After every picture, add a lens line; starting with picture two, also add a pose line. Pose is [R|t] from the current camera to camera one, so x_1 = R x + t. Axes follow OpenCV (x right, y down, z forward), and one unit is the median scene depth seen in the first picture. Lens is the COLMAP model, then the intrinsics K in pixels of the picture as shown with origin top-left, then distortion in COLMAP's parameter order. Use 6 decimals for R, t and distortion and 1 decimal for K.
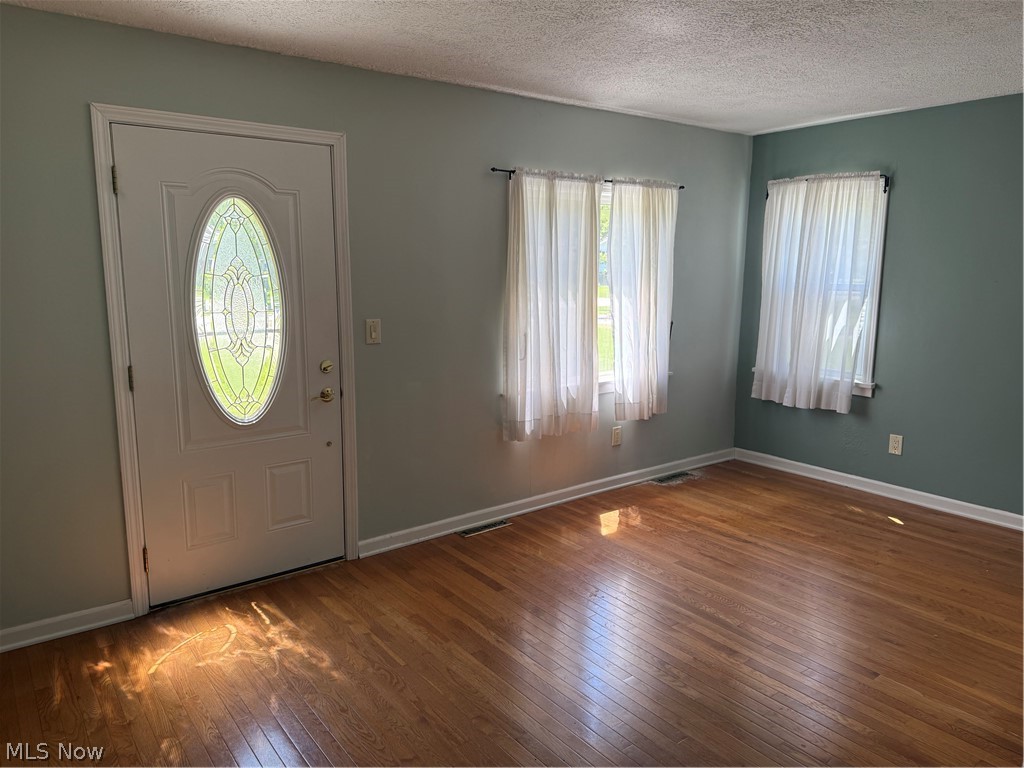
lens RADIAL K [[722.8, 0, 512.0], [0, 722.8, 384.0], [0, 0, 1]] dist [0.124956, -0.153509]
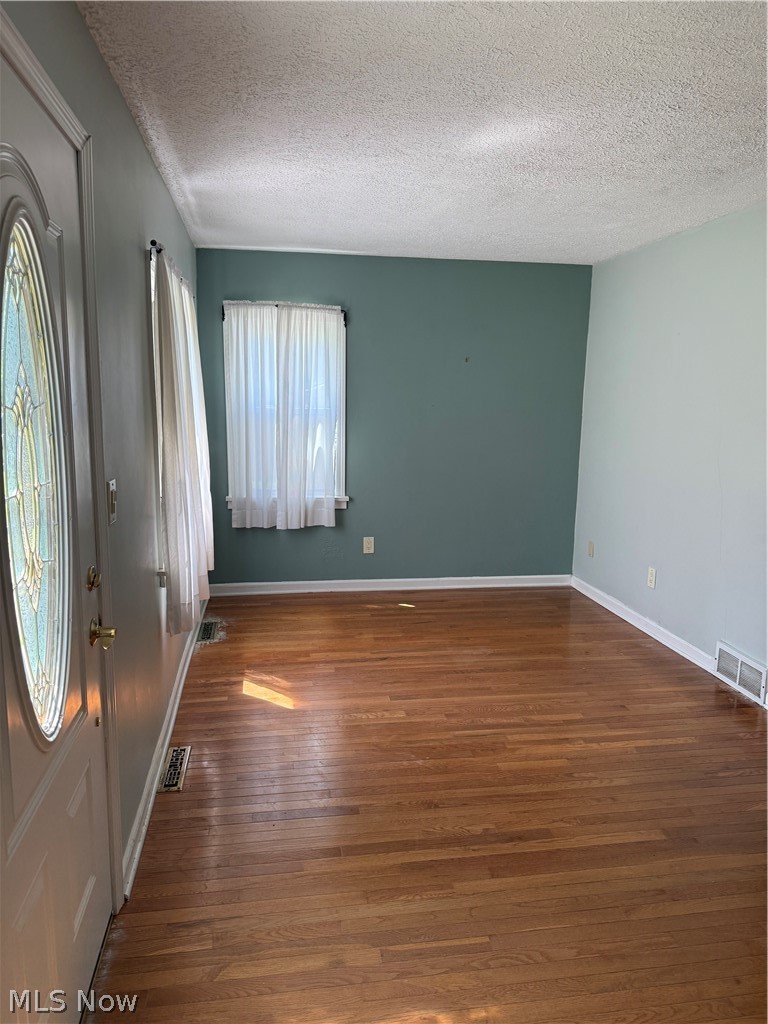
lens RADIAL K [[722.8, 0, 384.0], [0, 722.8, 512.0], [0, 0, 1]] dist [0.124956, -0.153509]
pose [[0.466545, -0.139671, 0.873400, -0.464265], [0.131792, 0.987408, 0.087503, -0.066928], [-0.874624, 0.074283, 0.479078, 0.424506]]
